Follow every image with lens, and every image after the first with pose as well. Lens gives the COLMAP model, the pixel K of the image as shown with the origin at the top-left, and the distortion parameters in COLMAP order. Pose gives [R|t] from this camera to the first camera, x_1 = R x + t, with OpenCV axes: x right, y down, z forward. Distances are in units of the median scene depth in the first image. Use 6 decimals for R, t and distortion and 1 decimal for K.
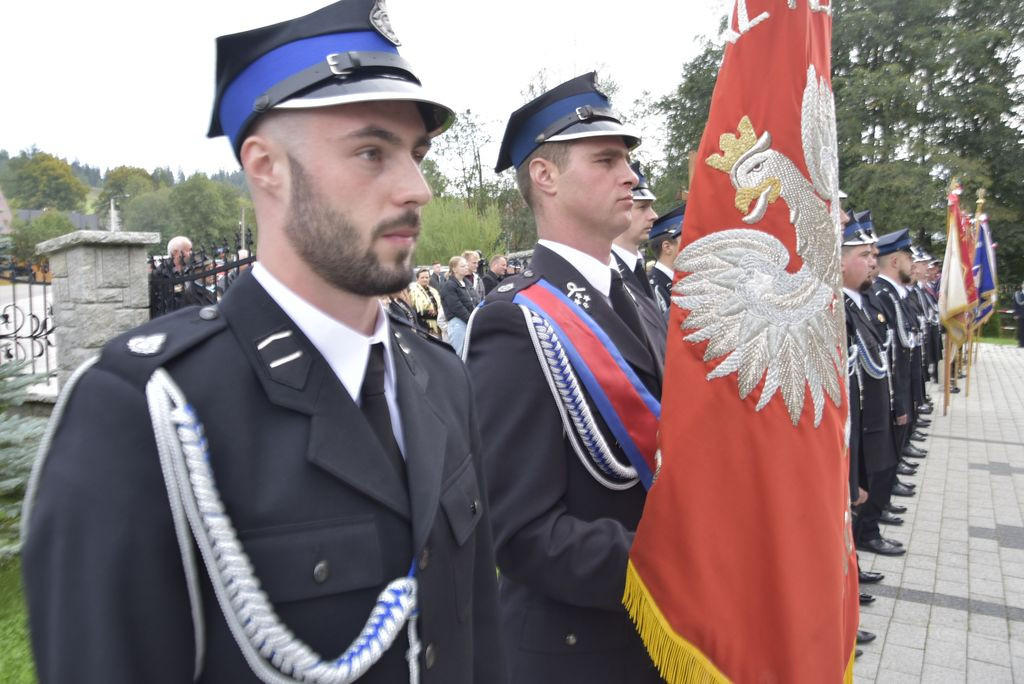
lens RADIAL K [[793.0, 0, 517.1], [0, 793.0, 338.9], [0, 0, 1]] dist [-0.169468, 0.118887]
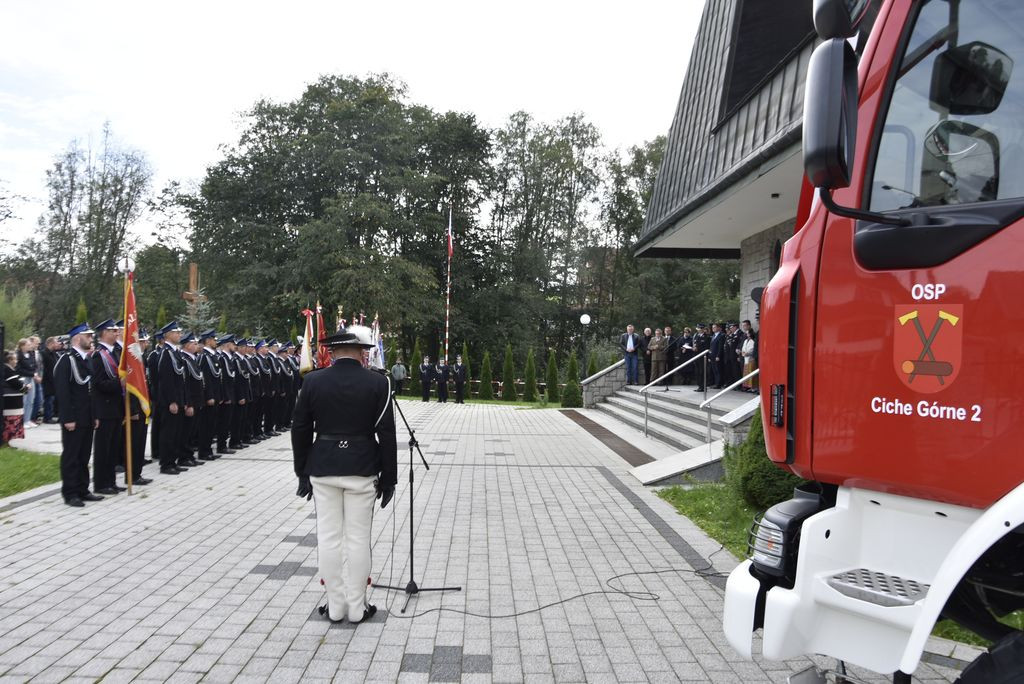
lens RADIAL K [[793.0, 0, 517.1], [0, 793.0, 338.9], [0, 0, 1]] dist [-0.169468, 0.118887]
pose [[0.838565, 0.019458, 0.544455, -0.014898], [0.035834, 0.995228, -0.090759, 0.015171], [-0.543622, 0.095617, 0.833866, -0.177466]]
